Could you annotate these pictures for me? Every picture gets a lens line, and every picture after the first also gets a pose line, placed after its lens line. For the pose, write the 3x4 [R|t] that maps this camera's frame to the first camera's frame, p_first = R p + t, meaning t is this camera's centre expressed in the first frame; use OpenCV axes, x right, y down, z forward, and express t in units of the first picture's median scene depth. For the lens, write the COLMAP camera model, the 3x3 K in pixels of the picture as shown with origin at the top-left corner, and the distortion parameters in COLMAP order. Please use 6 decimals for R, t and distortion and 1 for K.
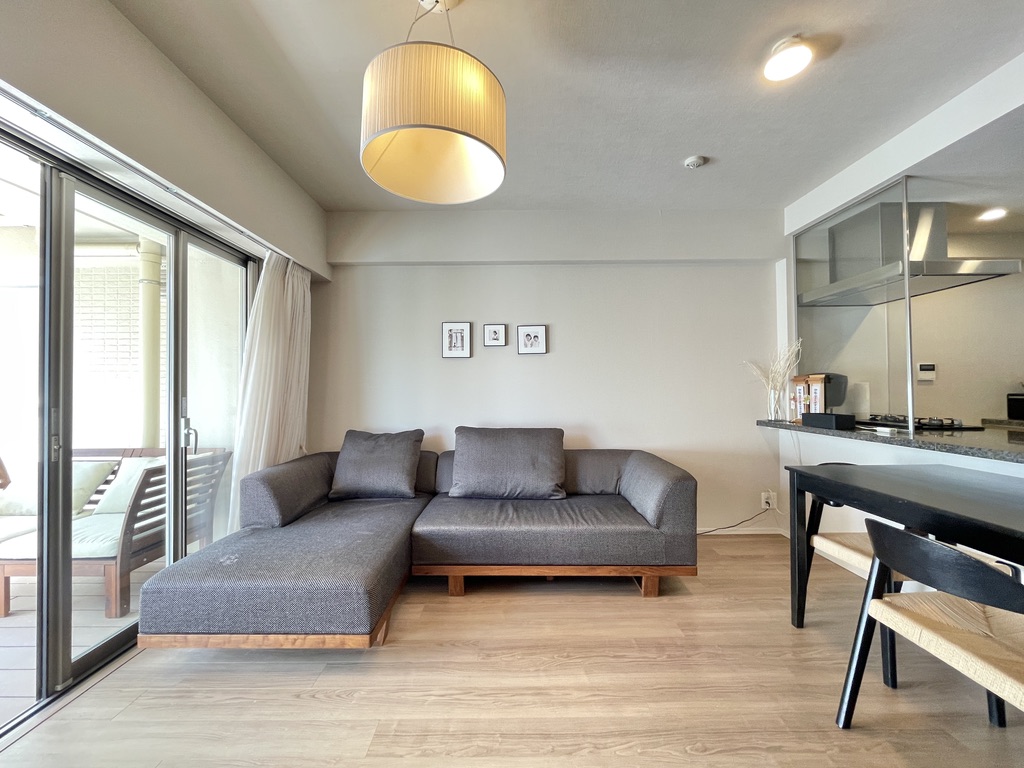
lens RADIAL K [[414.7, 0, 503.8], [0, 414.7, 382.8], [0, 0, 1]] dist [-0.002256, -0.000331]
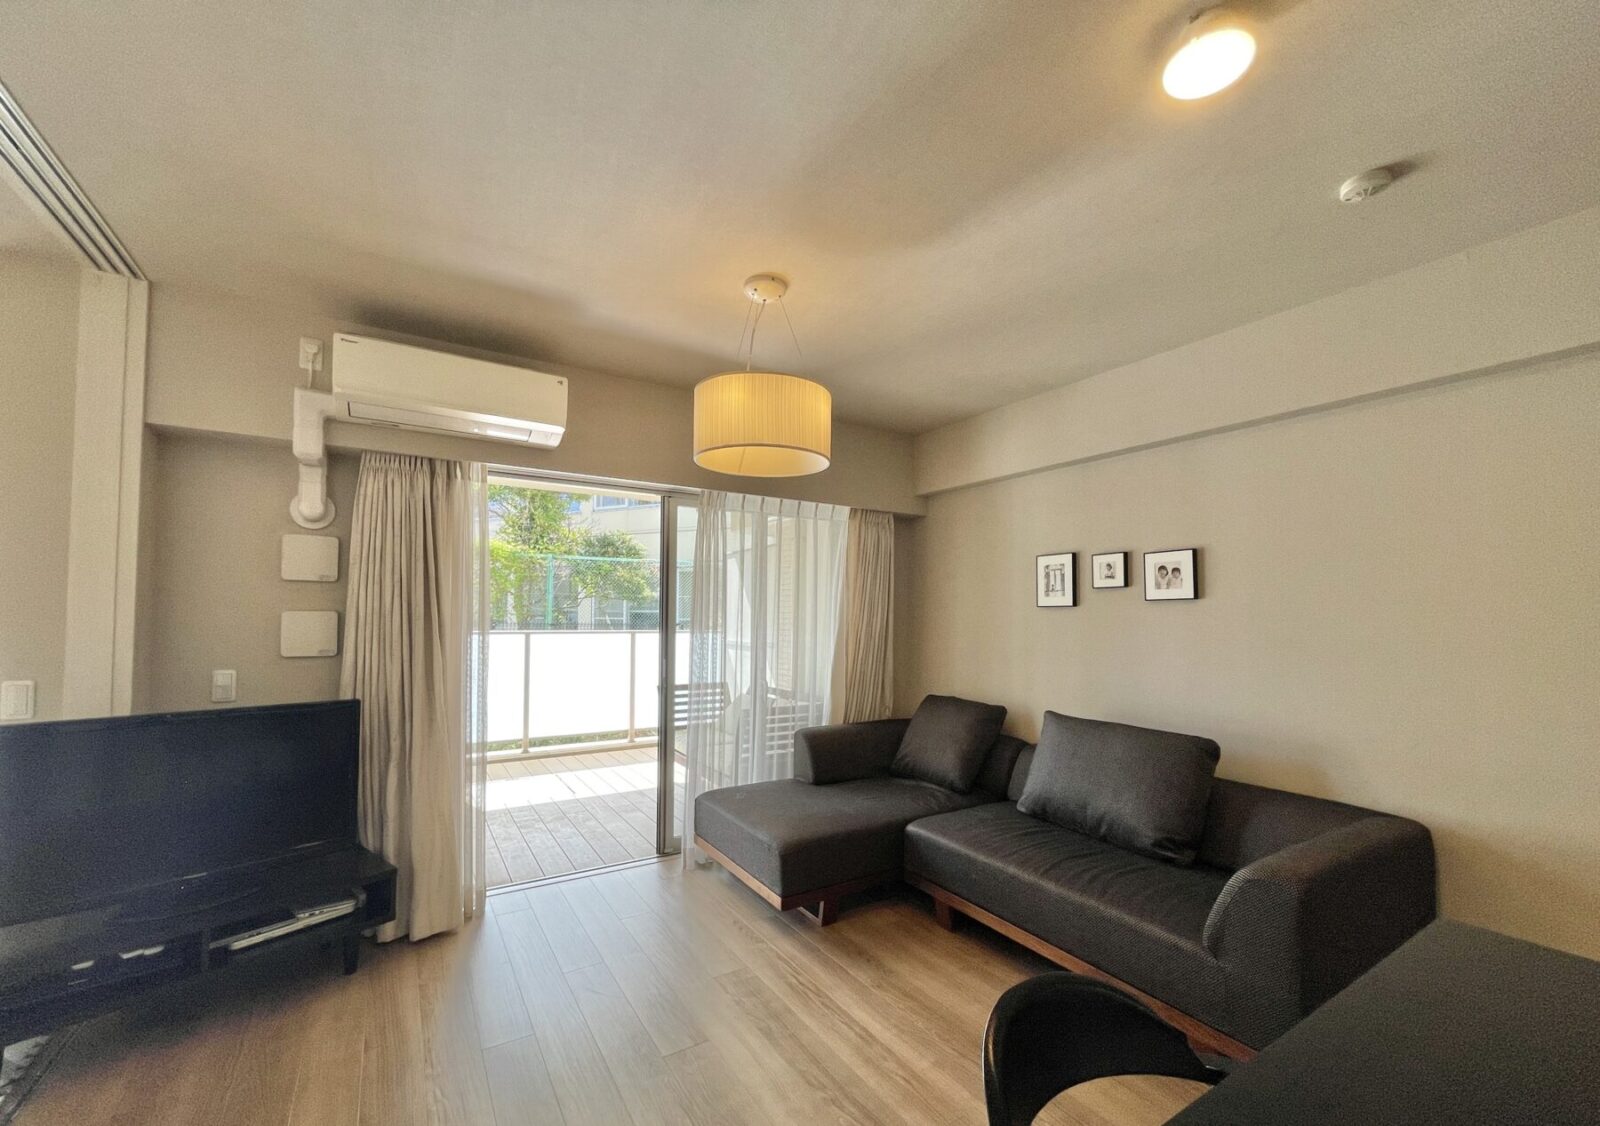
lens RADIAL K [[643.5, 0, 785.9], [0, 643.5, 597.1], [0, 0, 1]] dist [0.000666, 0.000130]
pose [[0.521545, -0.013342, -0.853120, 0.551694], [0.003076, 0.999901, -0.013756, -0.063859], [0.853218, 0.004550, 0.521534, 0.085934]]
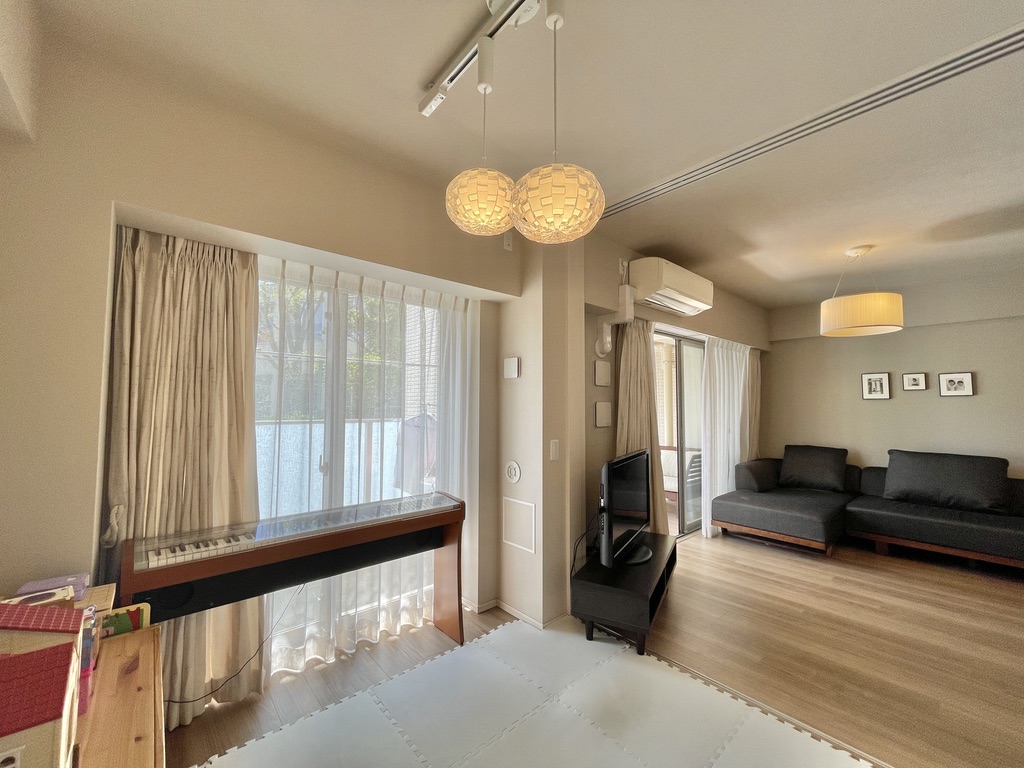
lens RADIAL K [[414.7, 0, 507.6], [0, 414.7, 376.9], [0, 0, 1]] dist [-0.002256, -0.000331]
pose [[0.660571, -0.040931, -0.749647, 0.110138], [-0.003202, 0.998350, -0.057332, -0.051988], [0.750757, 0.040272, 0.659350, -0.824835]]
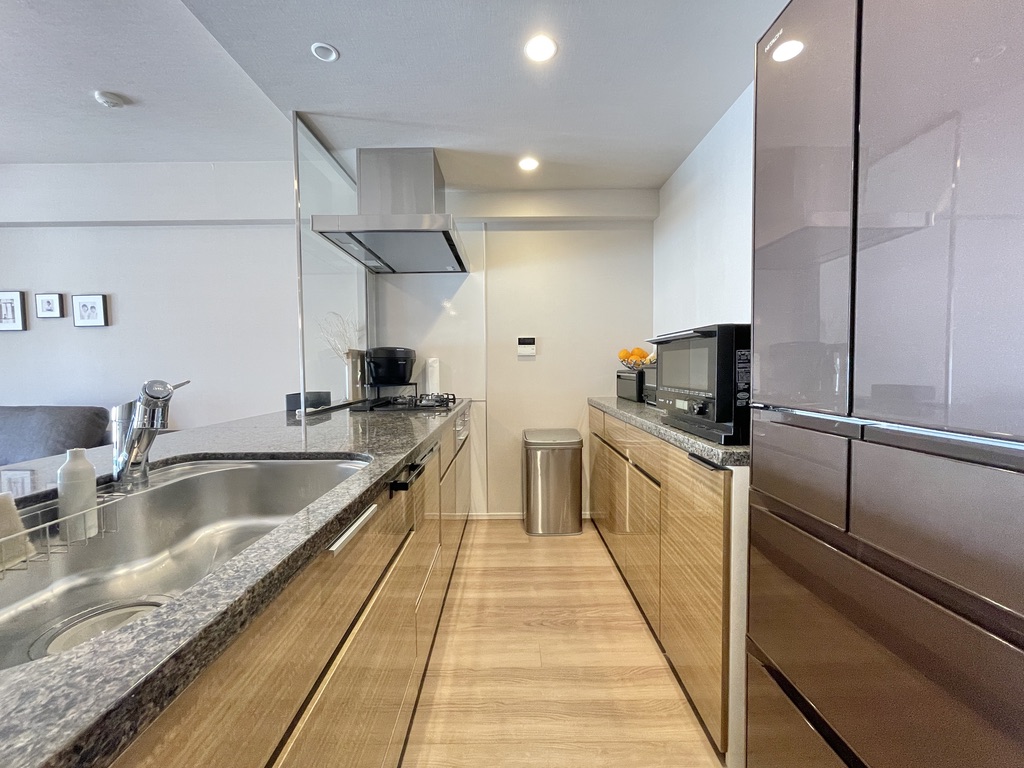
lens RADIAL K [[414.7, 0, 516.2], [0, 414.7, 382.4], [0, 0, 1]] dist [-0.002256, -0.000331]
pose [[0.999956, -0.001518, 0.009267, 0.991942], [0.000958, 0.998189, 0.060141, -0.001653], [-0.009341, -0.060130, 0.998147, 0.085820]]
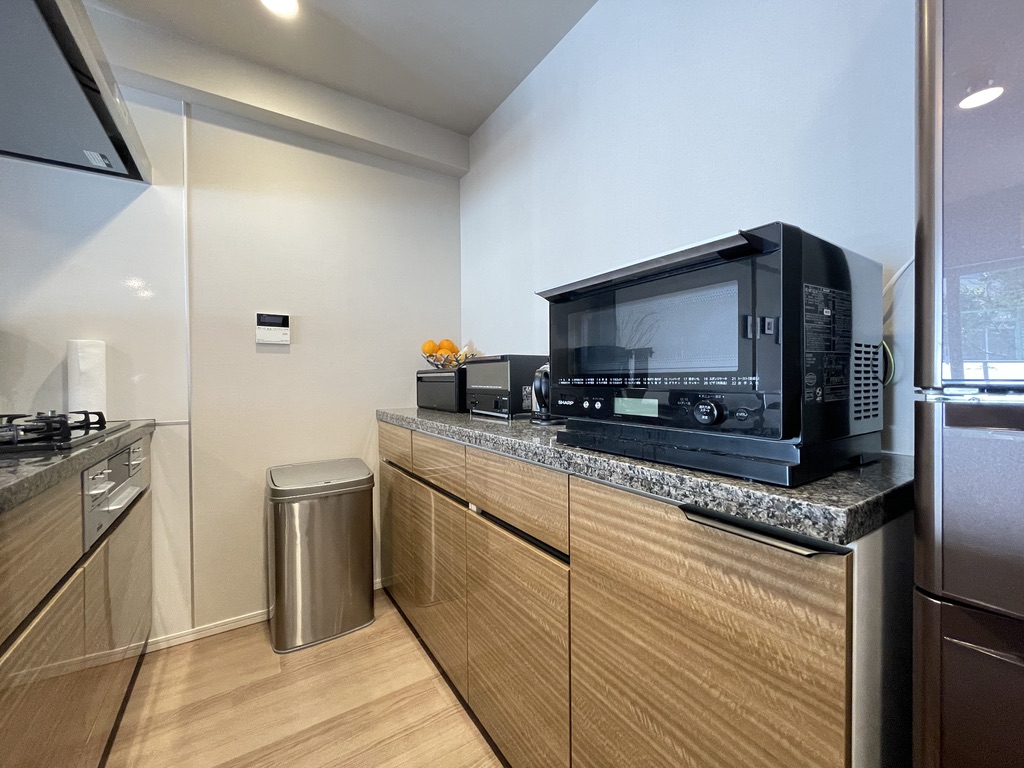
lens RADIAL K [[414.7, 0, 510.7], [0, 414.7, 383.0], [0, 0, 1]] dist [-0.002256, -0.000331]
pose [[0.843178, -0.004940, 0.537611, 0.993164], [-0.009940, 0.999644, 0.024774, 0.029378], [-0.537542, -0.026233, 0.842829, 0.362714]]
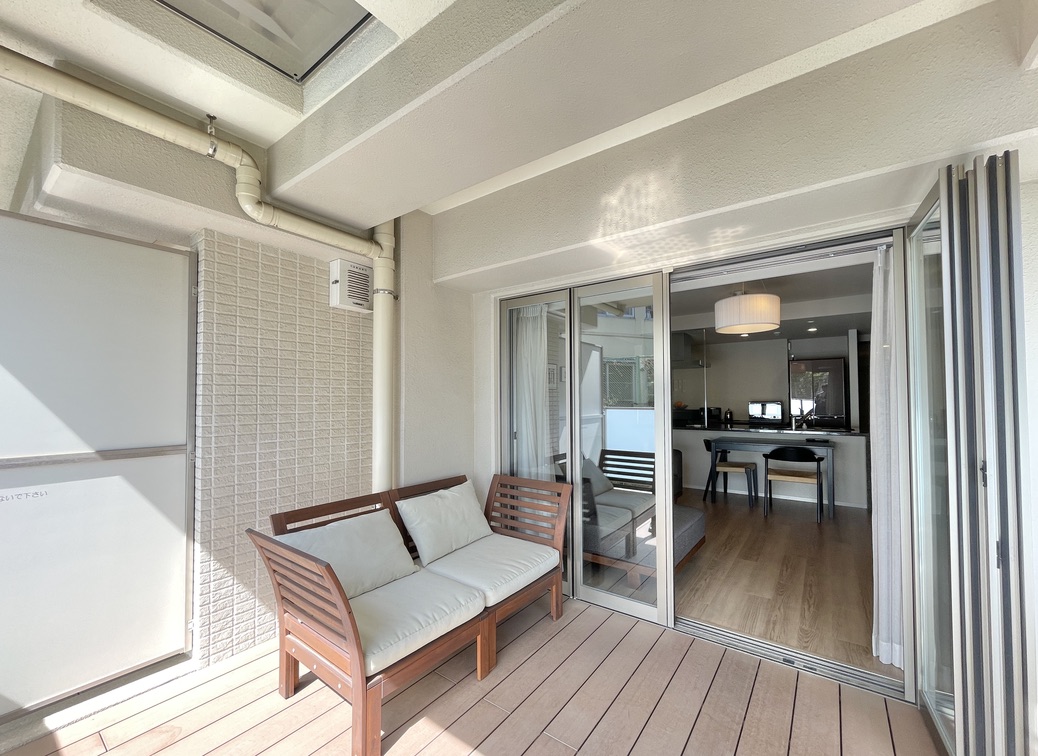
lens RADIAL K [[421.2, 0, 518.1], [0, 421.2, 385.7], [0, 0, 1]] dist [-0.008883, 0.000479]
pose [[0.600153, 0.025821, 0.799468, -1.311671], [-0.007894, 0.999621, -0.026360, -0.033410], [-0.799846, 0.009509, 0.600130, 0.249936]]
